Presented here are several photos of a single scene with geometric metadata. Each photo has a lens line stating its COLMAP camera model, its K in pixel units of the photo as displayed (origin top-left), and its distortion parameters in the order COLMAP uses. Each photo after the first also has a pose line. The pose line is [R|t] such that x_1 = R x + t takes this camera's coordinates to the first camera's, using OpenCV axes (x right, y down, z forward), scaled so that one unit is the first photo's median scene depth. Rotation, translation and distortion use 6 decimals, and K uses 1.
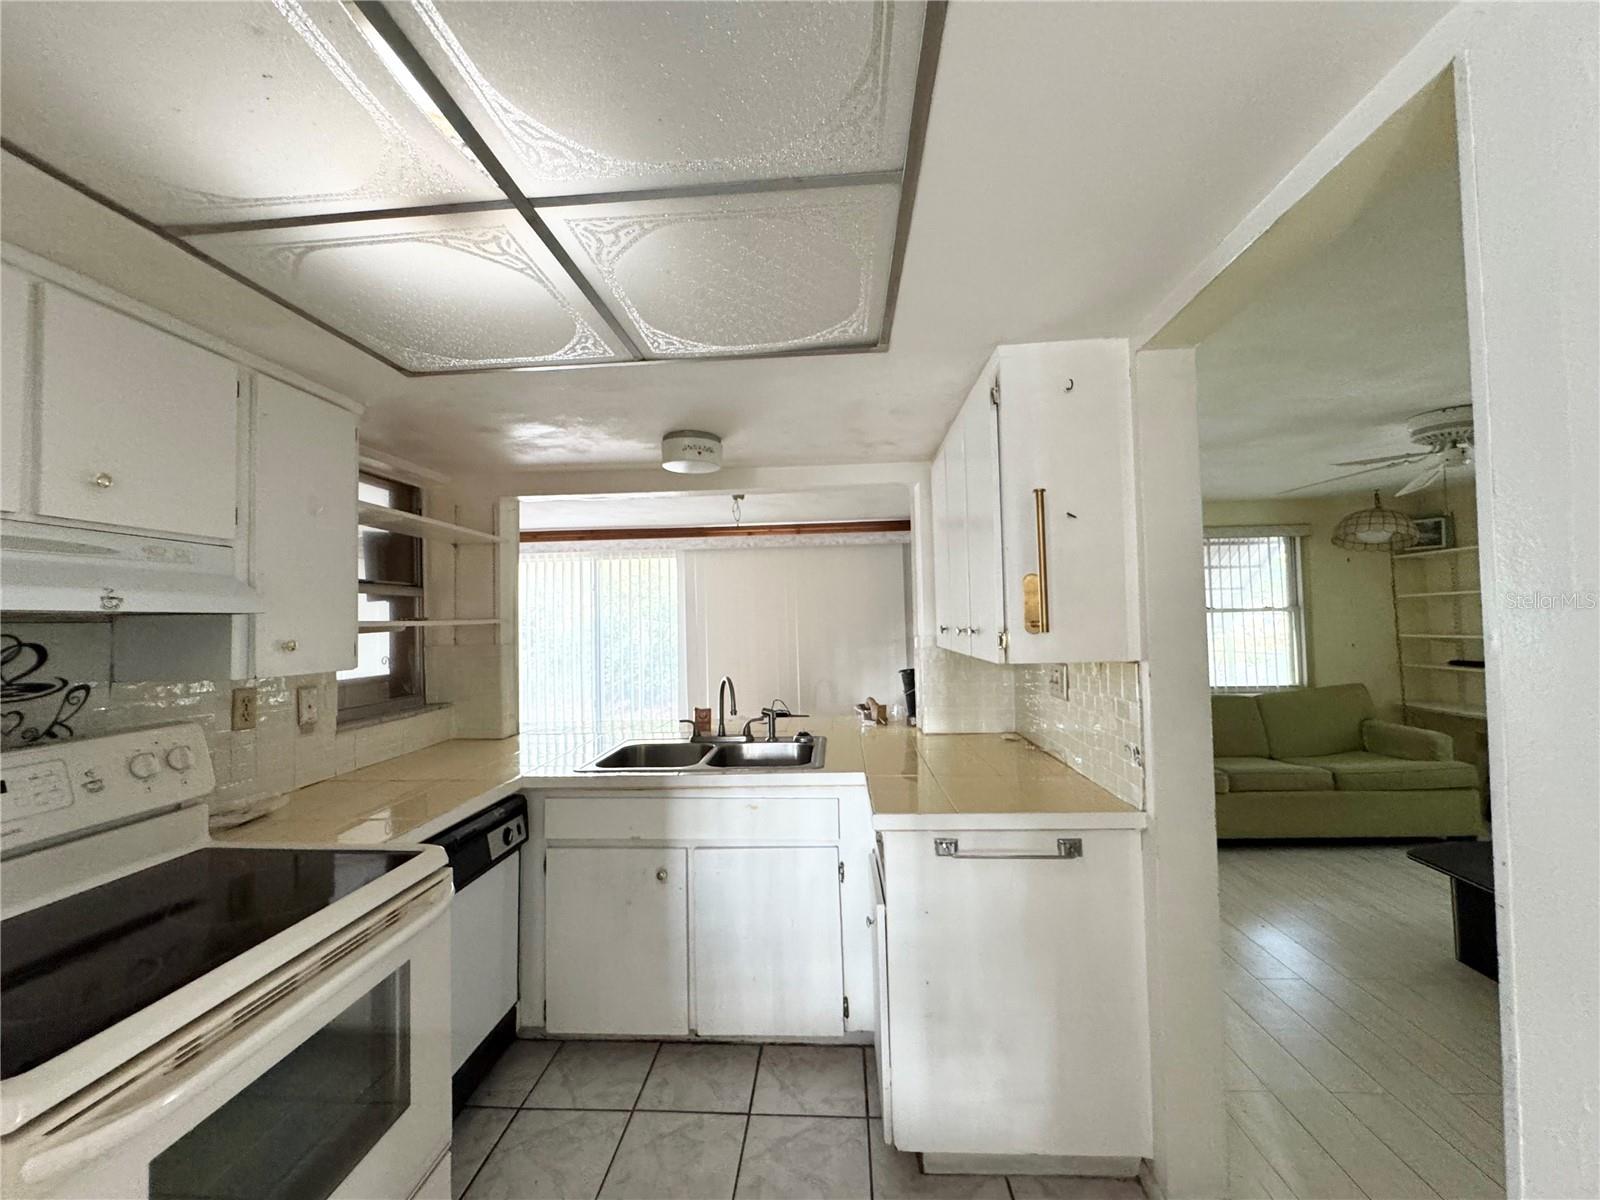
lens RADIAL K [[643.0, 0, 798.4], [0, 643.0, 601.0], [0, 0, 1]] dist [-0.002507, -0.000122]
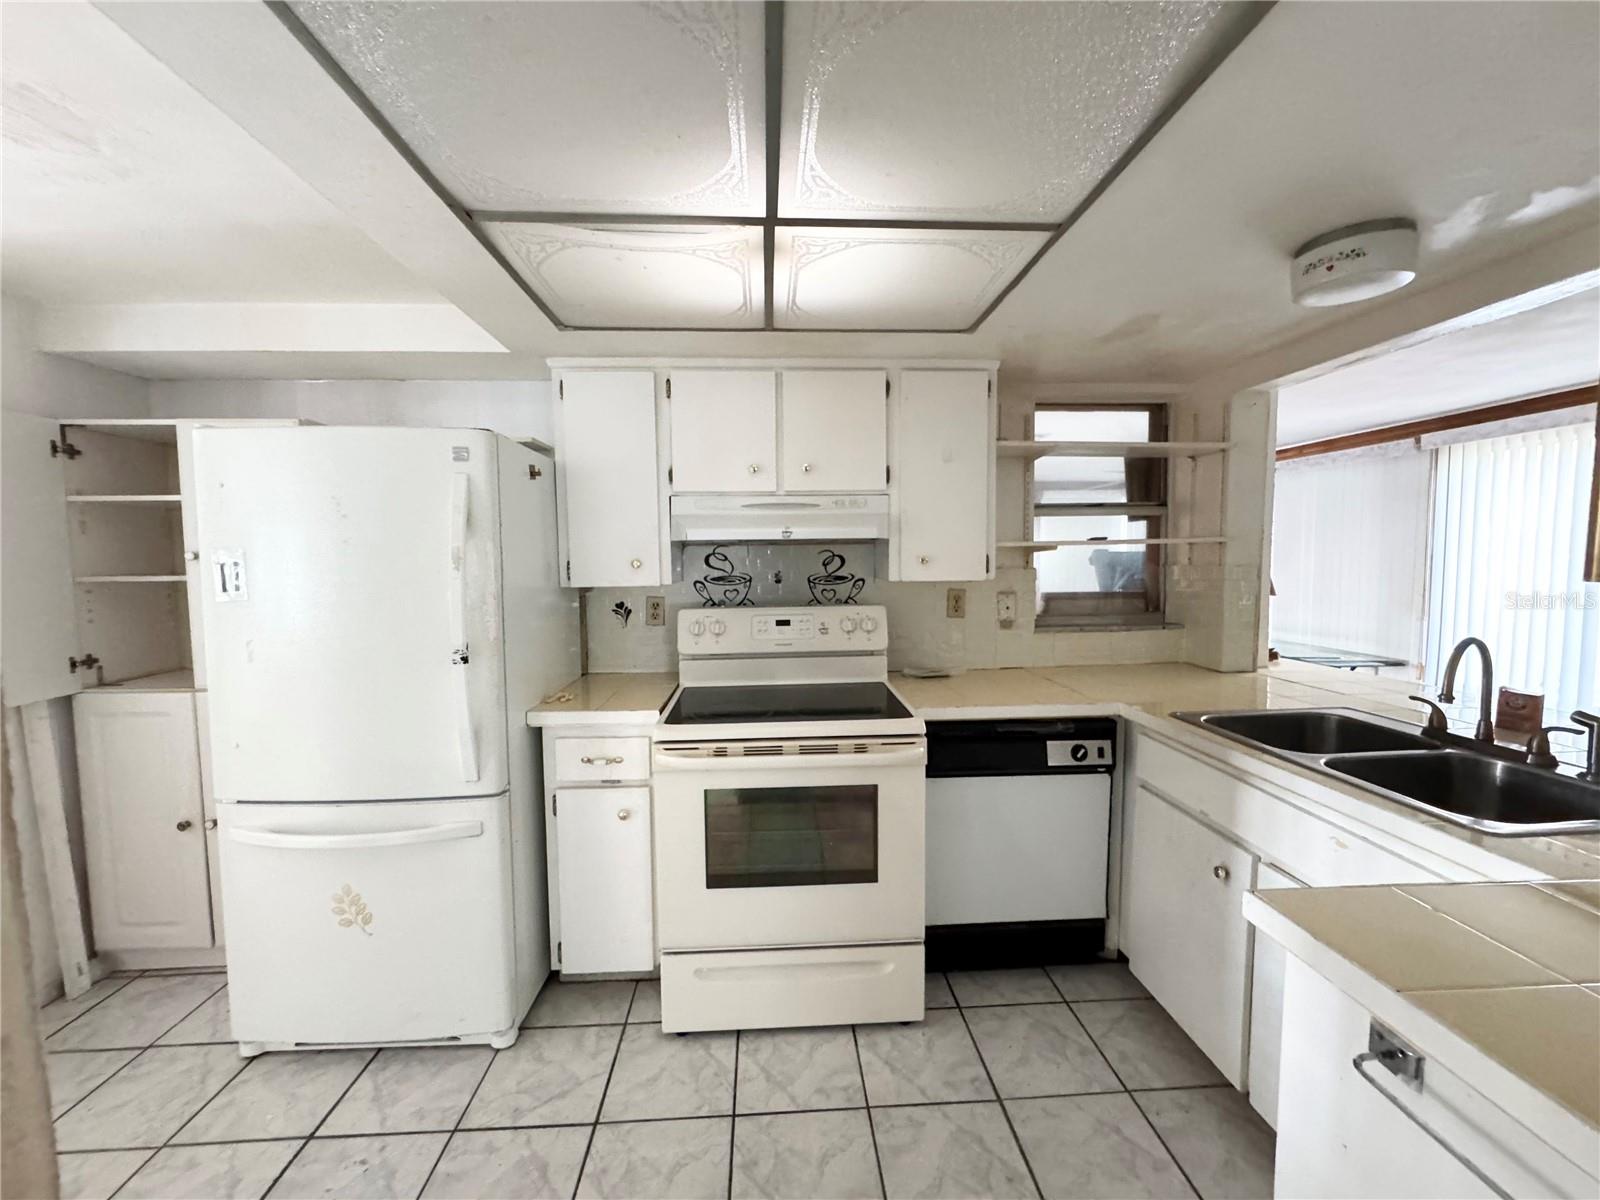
lens RADIAL K [[643.0, 0, 798.4], [0, 643.0, 601.0], [0, 0, 1]] dist [-0.002507, -0.000122]
pose [[0.118814, 0.090700, -0.988765, 0.418537], [0.040420, 0.994552, 0.096088, 0.008718], [0.992093, -0.051383, 0.114500, 0.392116]]
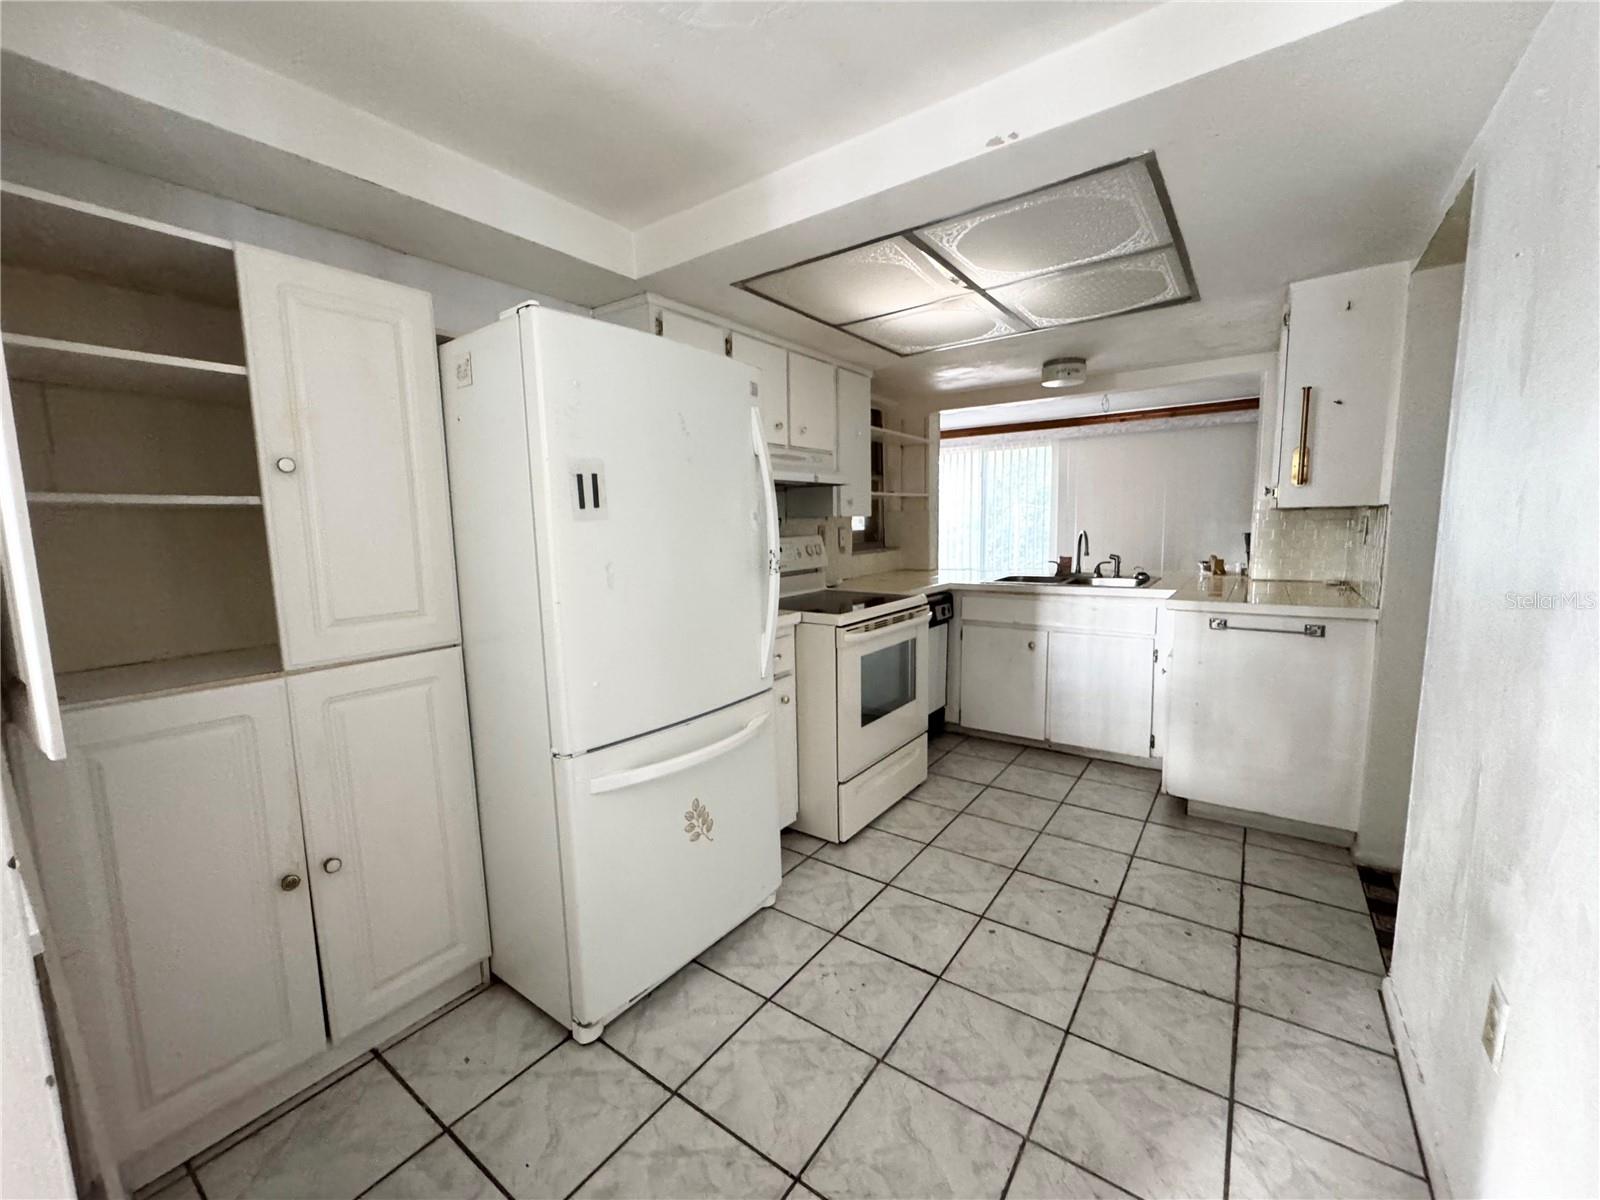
lens RADIAL K [[643.0, 0, 798.4], [0, 643.0, 601.0], [0, 0, 1]] dist [-0.002507, -0.000122]
pose [[0.846936, 0.068783, -0.527228, 0.130775], [0.019518, 0.986907, 0.160107, 0.035596], [0.531337, -0.145891, 0.834504, -0.622102]]
